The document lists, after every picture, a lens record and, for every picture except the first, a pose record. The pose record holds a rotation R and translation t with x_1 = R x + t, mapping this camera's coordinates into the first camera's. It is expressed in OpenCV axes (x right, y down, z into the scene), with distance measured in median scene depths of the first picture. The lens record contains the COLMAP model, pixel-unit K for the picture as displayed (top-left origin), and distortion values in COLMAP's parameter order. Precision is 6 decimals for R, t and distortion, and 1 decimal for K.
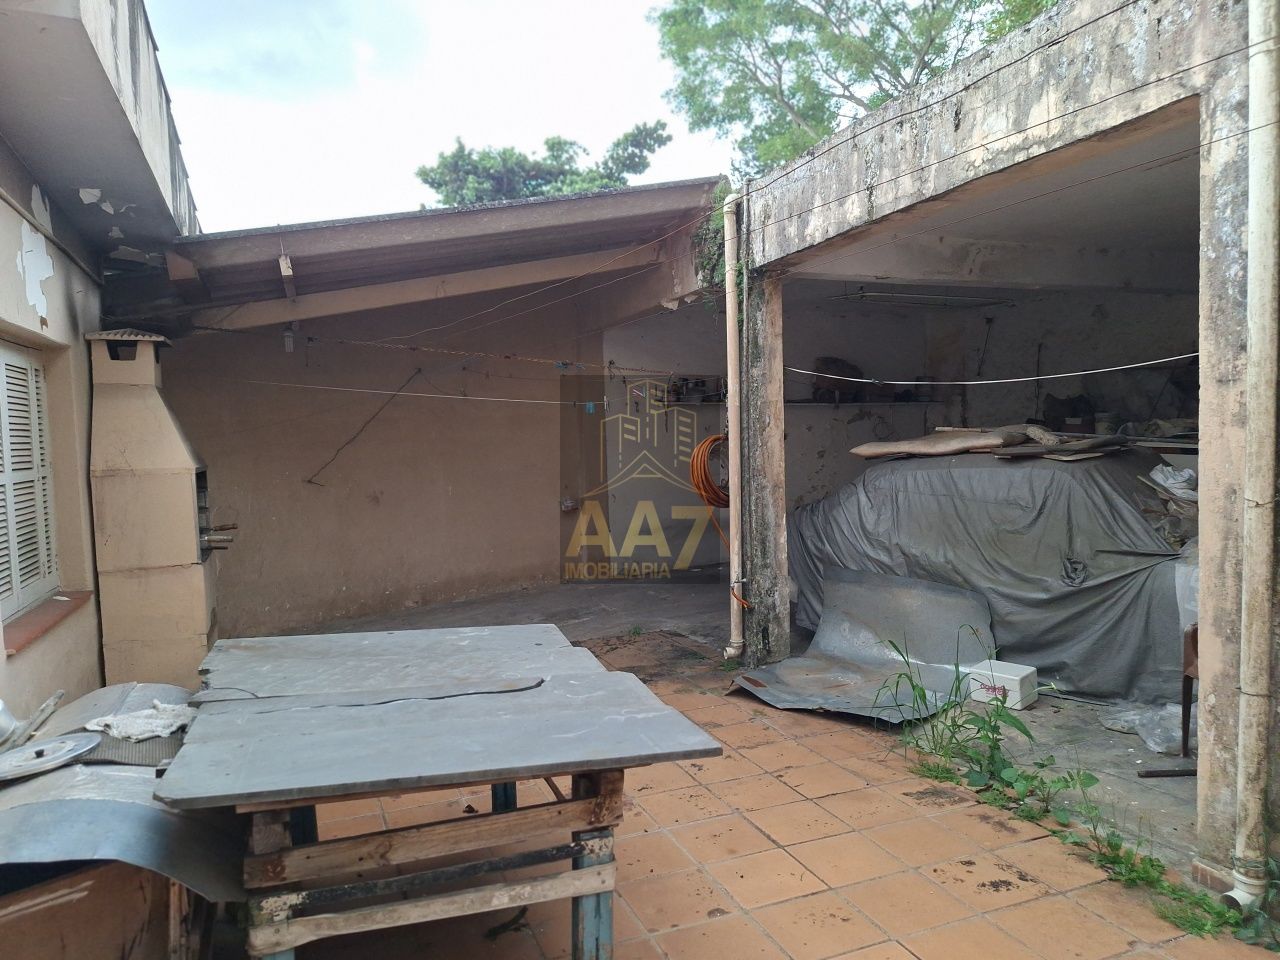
lens RADIAL K [[898.2, 0, 631.3], [0, 898.2, 476.9], [0, 0, 1]] dist [0.039780, -0.033762]
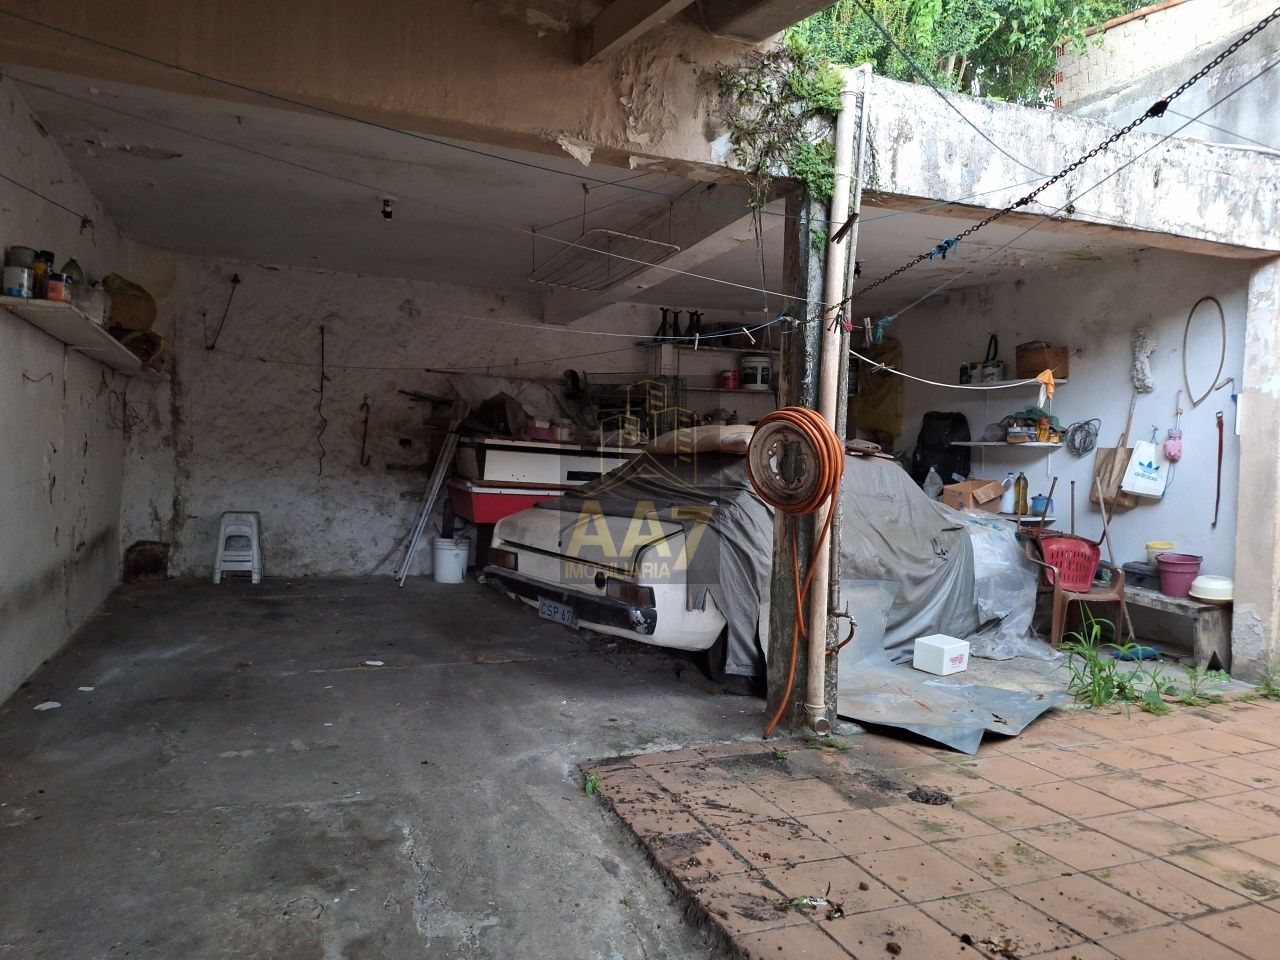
lens RADIAL K [[898.2, 0, 628.0], [0, 898.2, 487.4], [0, 0, 1]] dist [0.039780, -0.033762]
pose [[-0.016676, 0.002904, 0.999857, -0.740679], [0.024100, 0.999706, -0.002502, 0.015591], [-0.999570, 0.024055, -0.016741, 1.476741]]
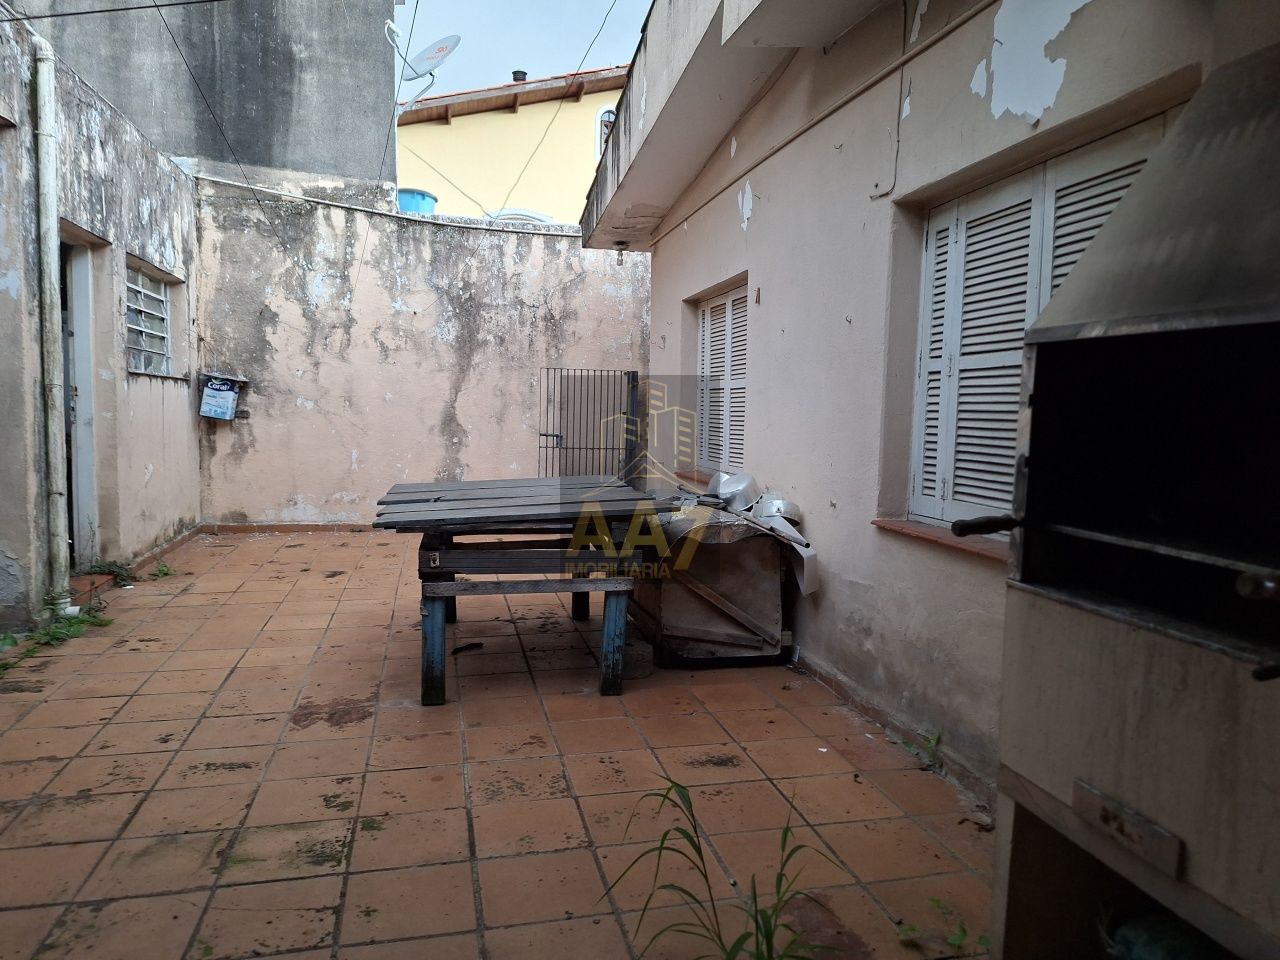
lens RADIAL K [[898.2, 0, 645.1], [0, 898.2, 467.8], [0, 0, 1]] dist [0.039780, -0.033762]
pose [[-0.991685, 0.002498, 0.128661, -0.403418], [0.017609, 0.993041, 0.116446, -0.000407], [-0.127475, 0.117744, -0.984828, 1.535618]]
